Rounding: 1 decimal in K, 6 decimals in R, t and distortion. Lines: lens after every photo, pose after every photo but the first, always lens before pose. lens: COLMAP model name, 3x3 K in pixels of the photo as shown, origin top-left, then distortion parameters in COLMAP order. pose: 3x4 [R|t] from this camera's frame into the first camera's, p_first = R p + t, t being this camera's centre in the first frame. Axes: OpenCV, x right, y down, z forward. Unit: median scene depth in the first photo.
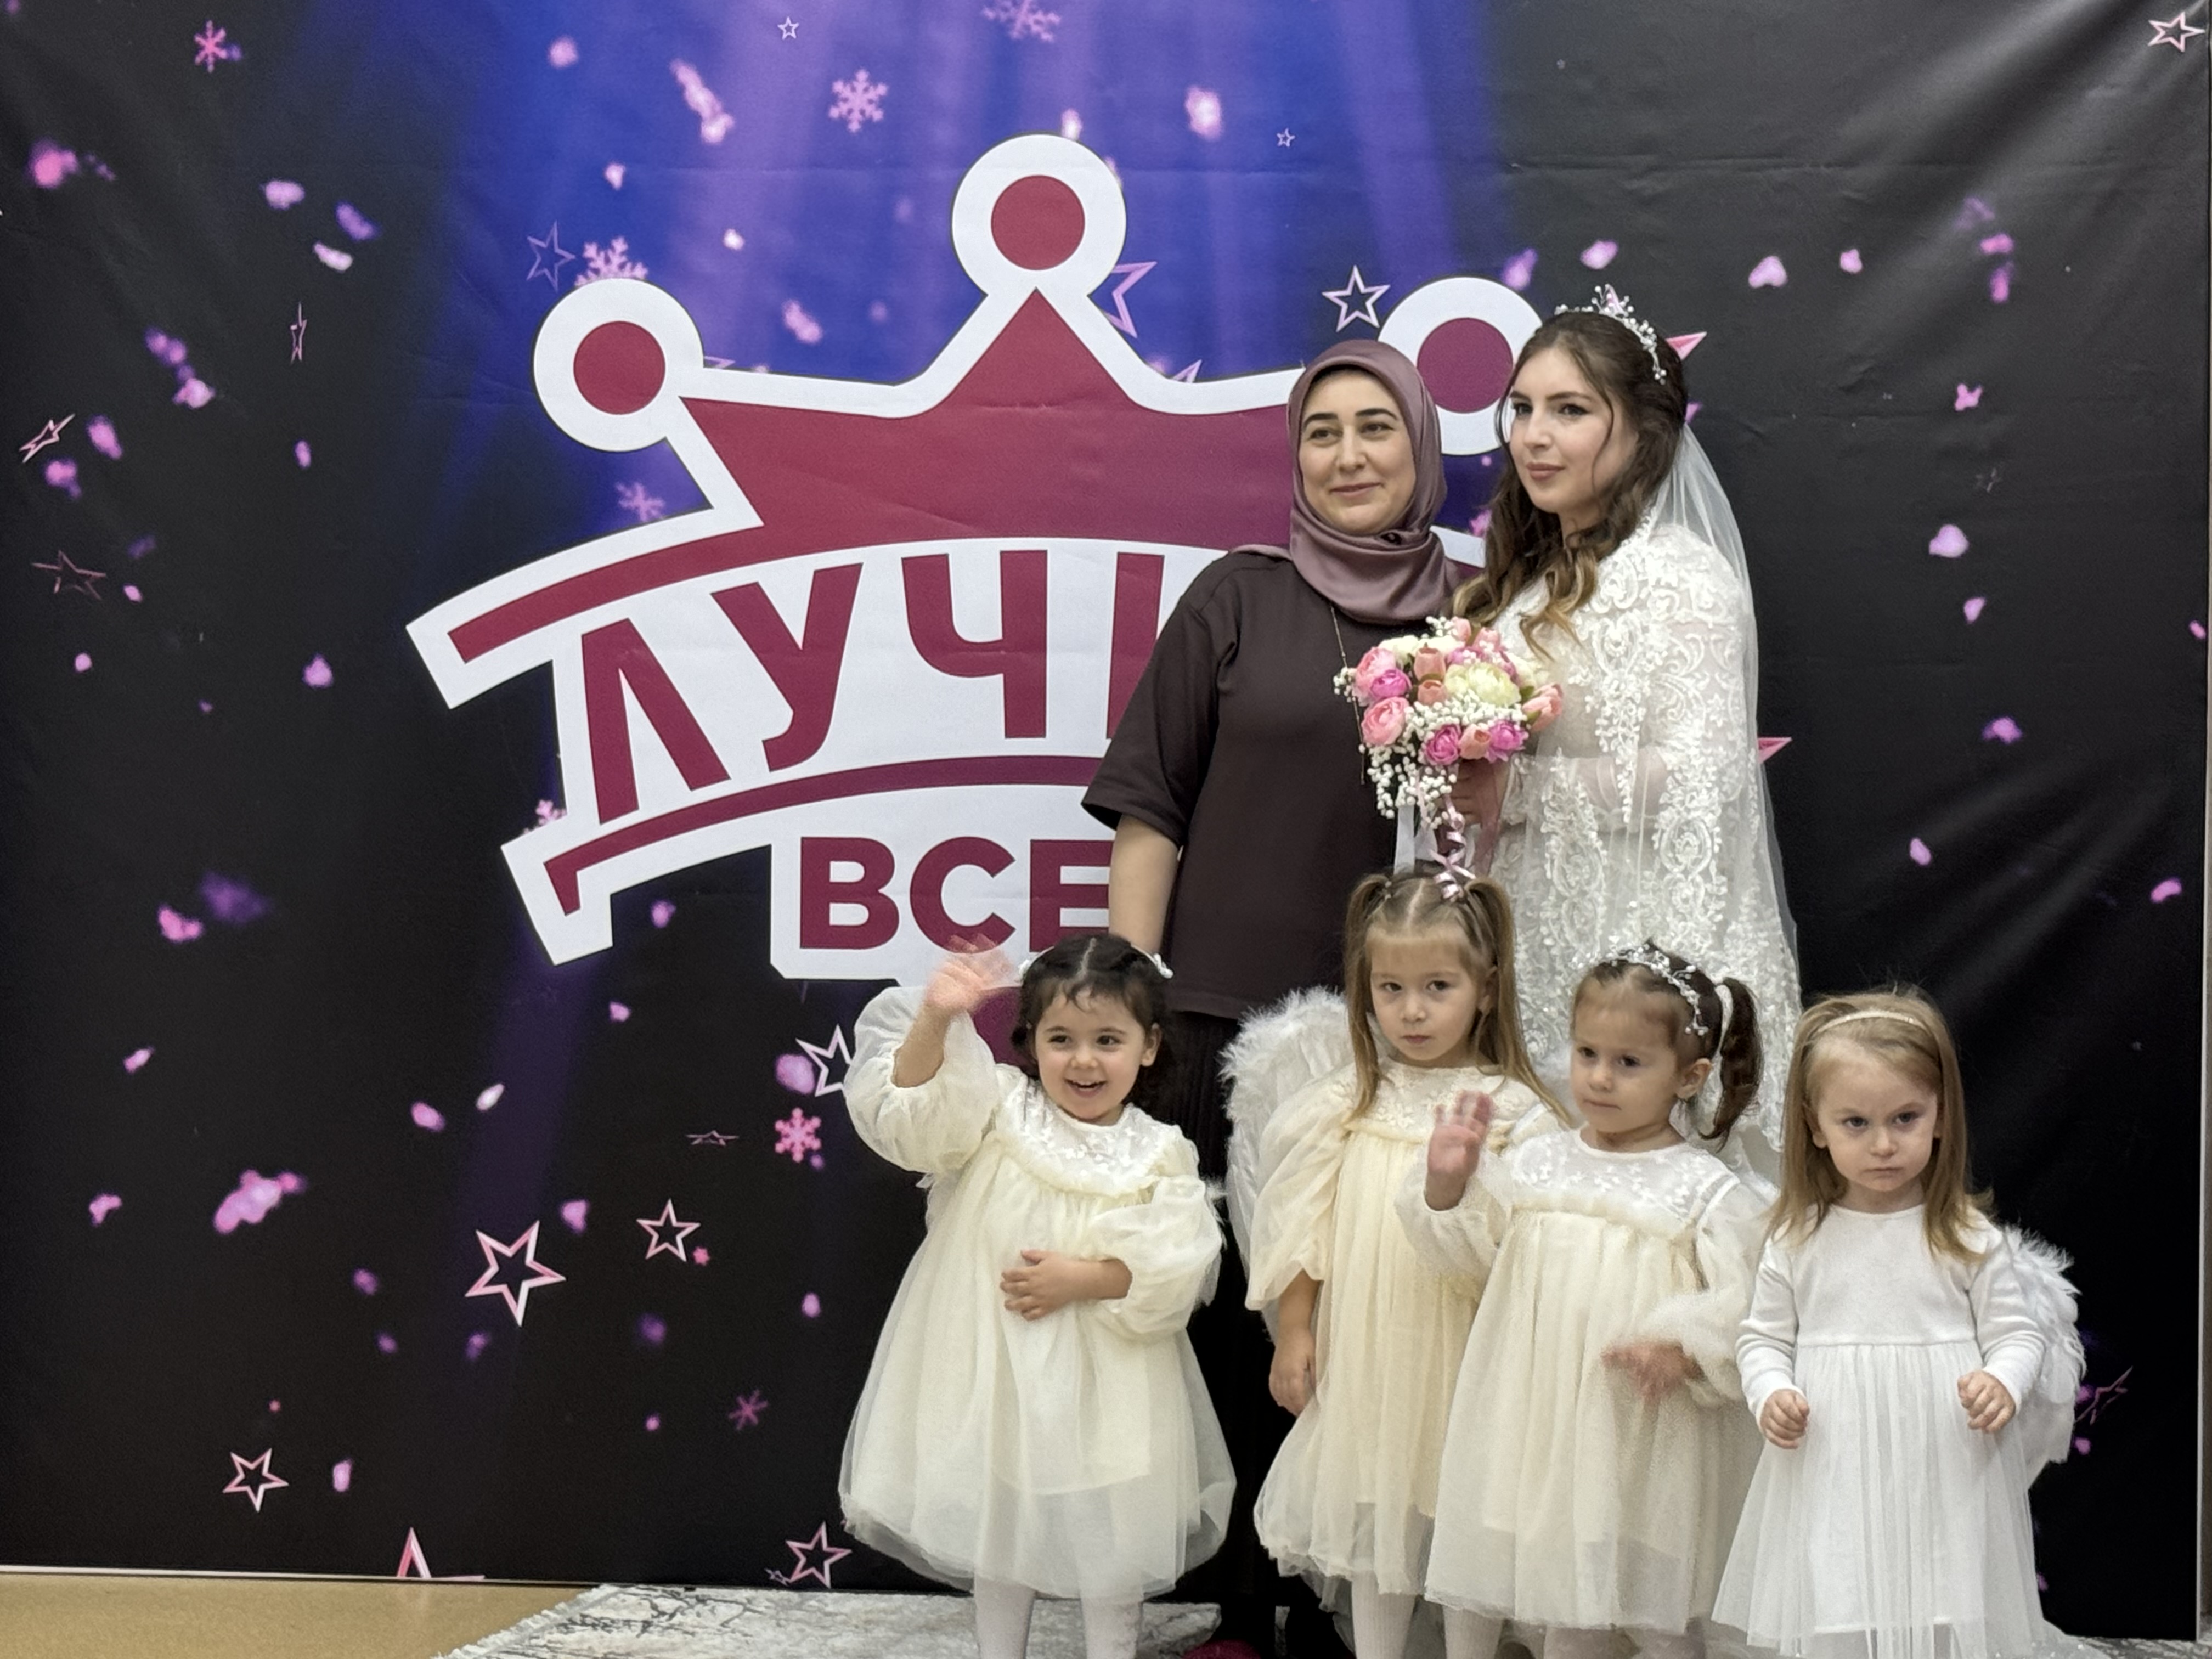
lens RADIAL K [[4805.8, 0, 1106.6], [0, 4805.8, 816.2], [0, 0, 1]] dist [0.053004, 0.000000]
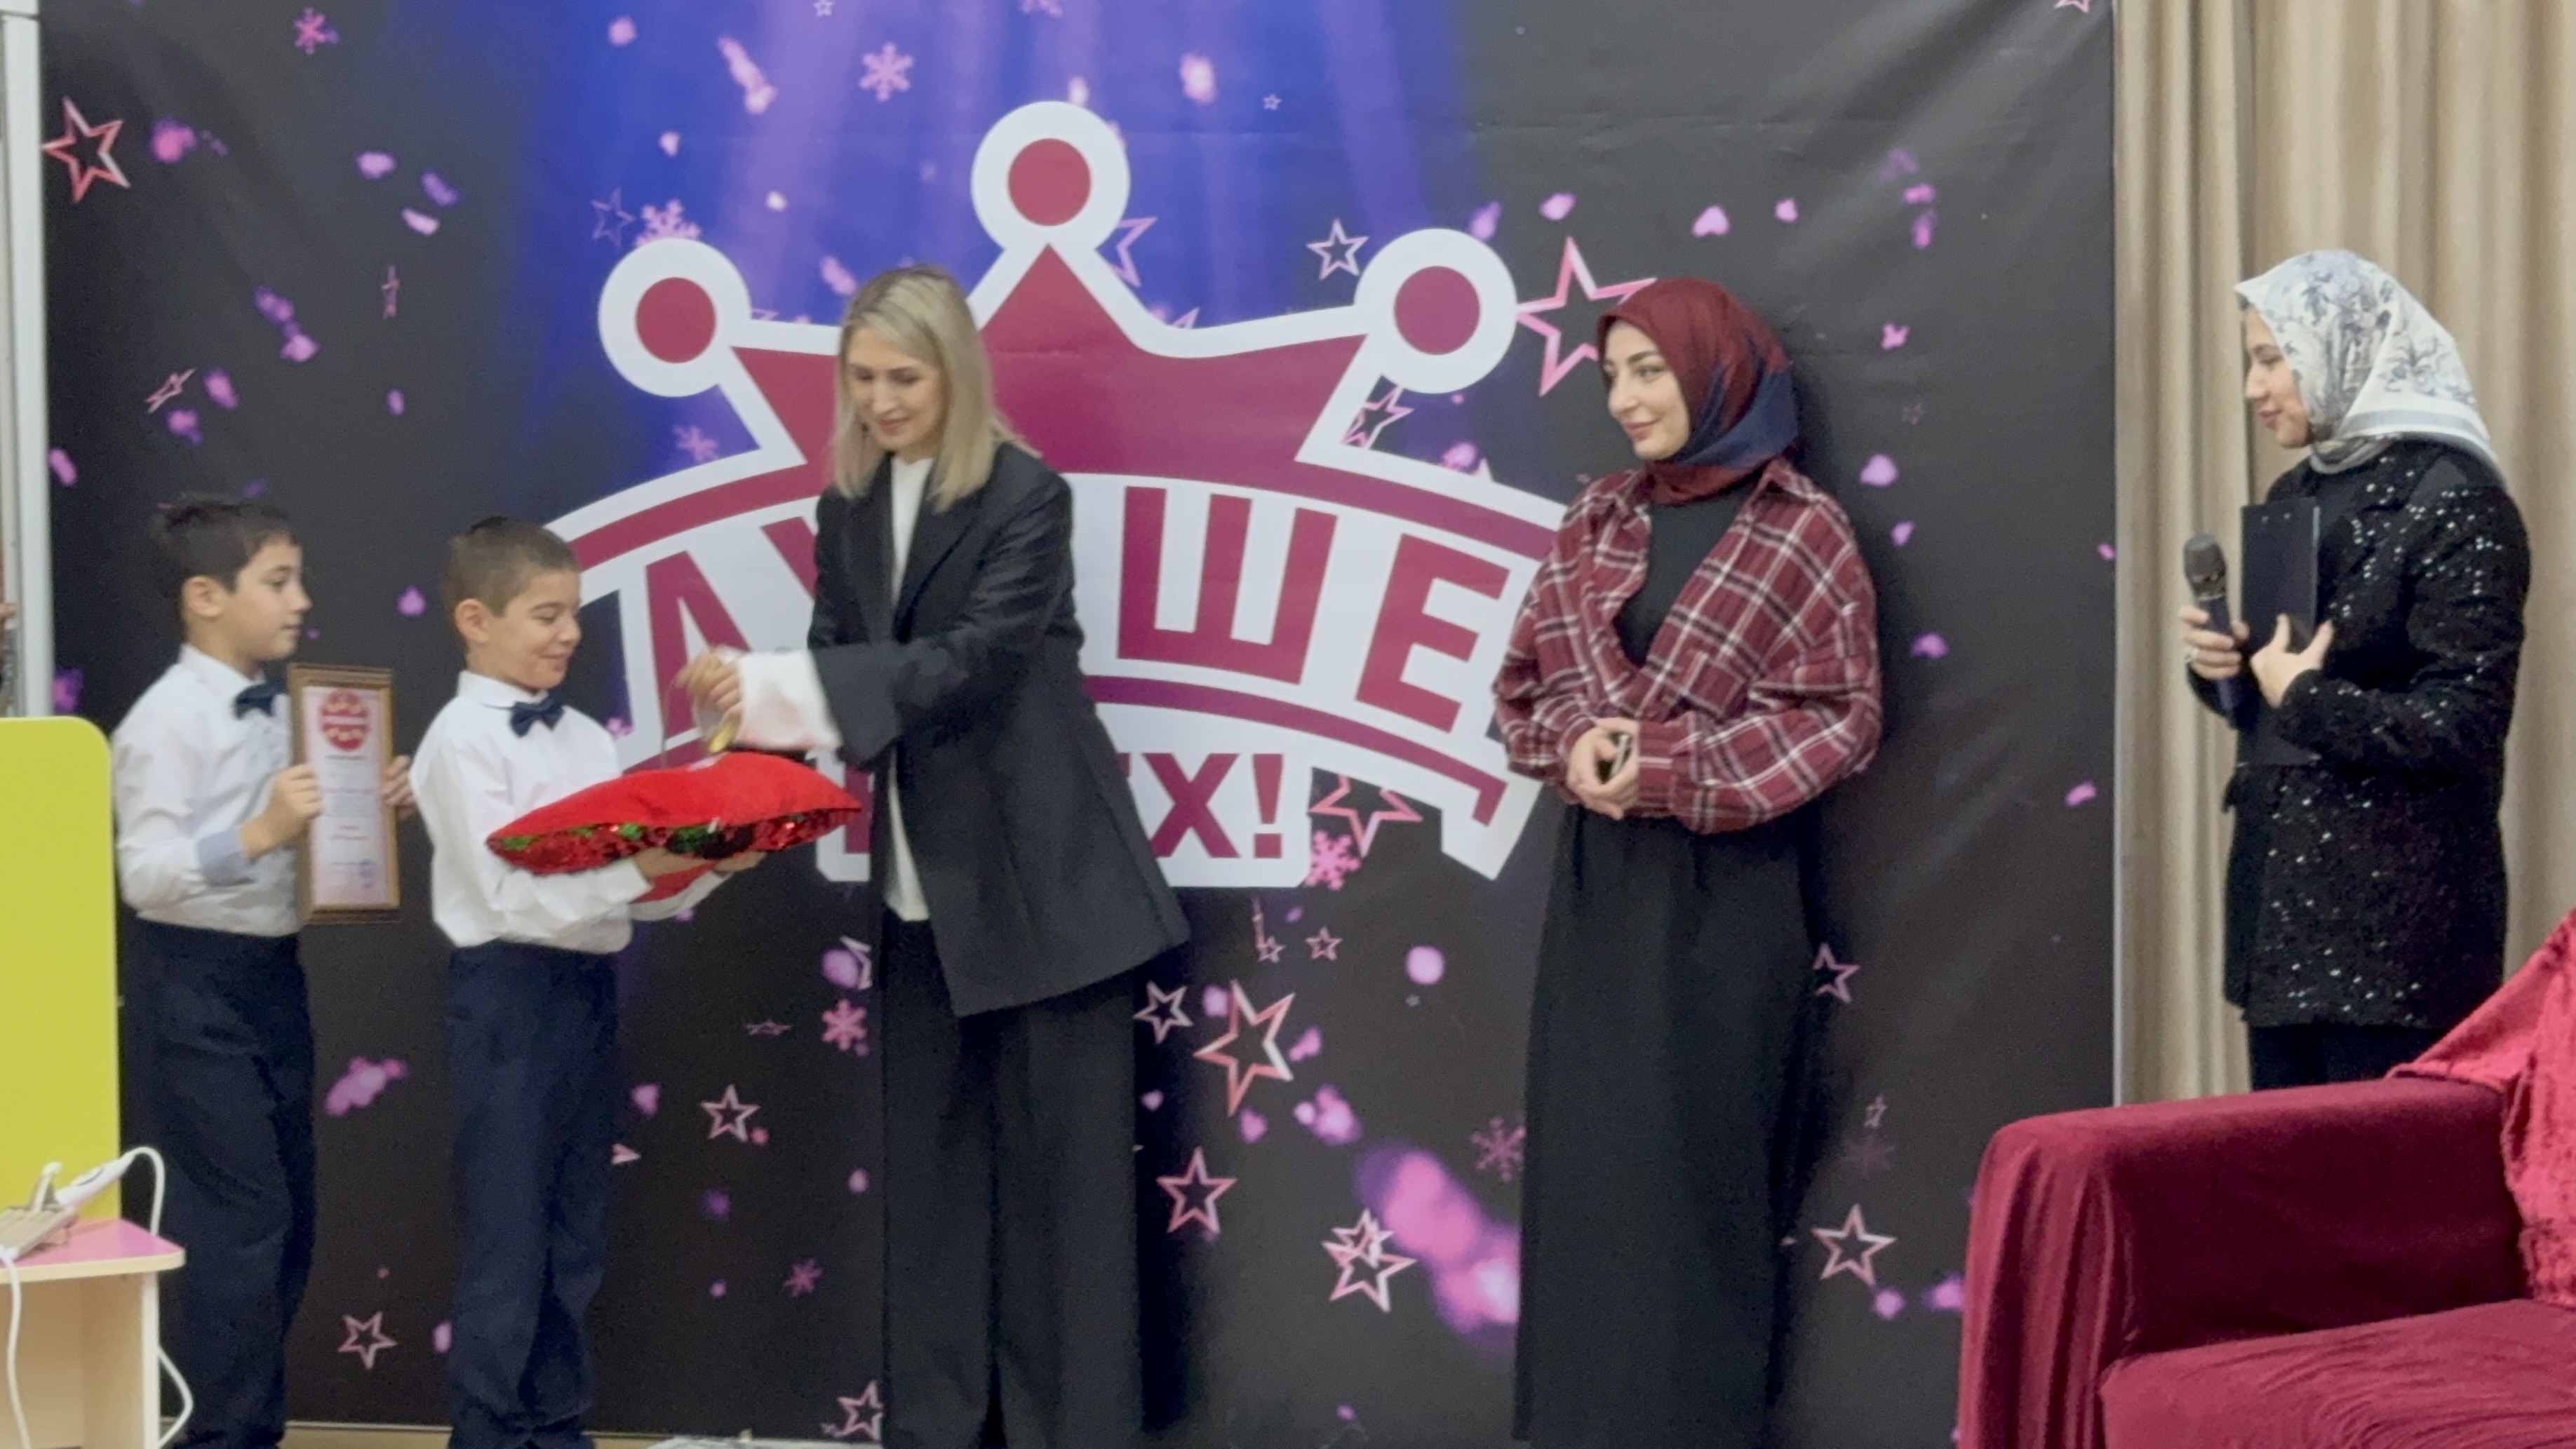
lens RADIAL K [[5696.0, 0, 1287.7], [0, 5696.0, 733.5], [0, 0, 1]] dist [-0.038082, 0.000000]
pose [[0.996749, -0.008753, 0.080093, -0.066543], [0.009301, 0.999936, -0.006473, 0.009679], [-0.080031, 0.007197, 0.996766, -0.288713]]
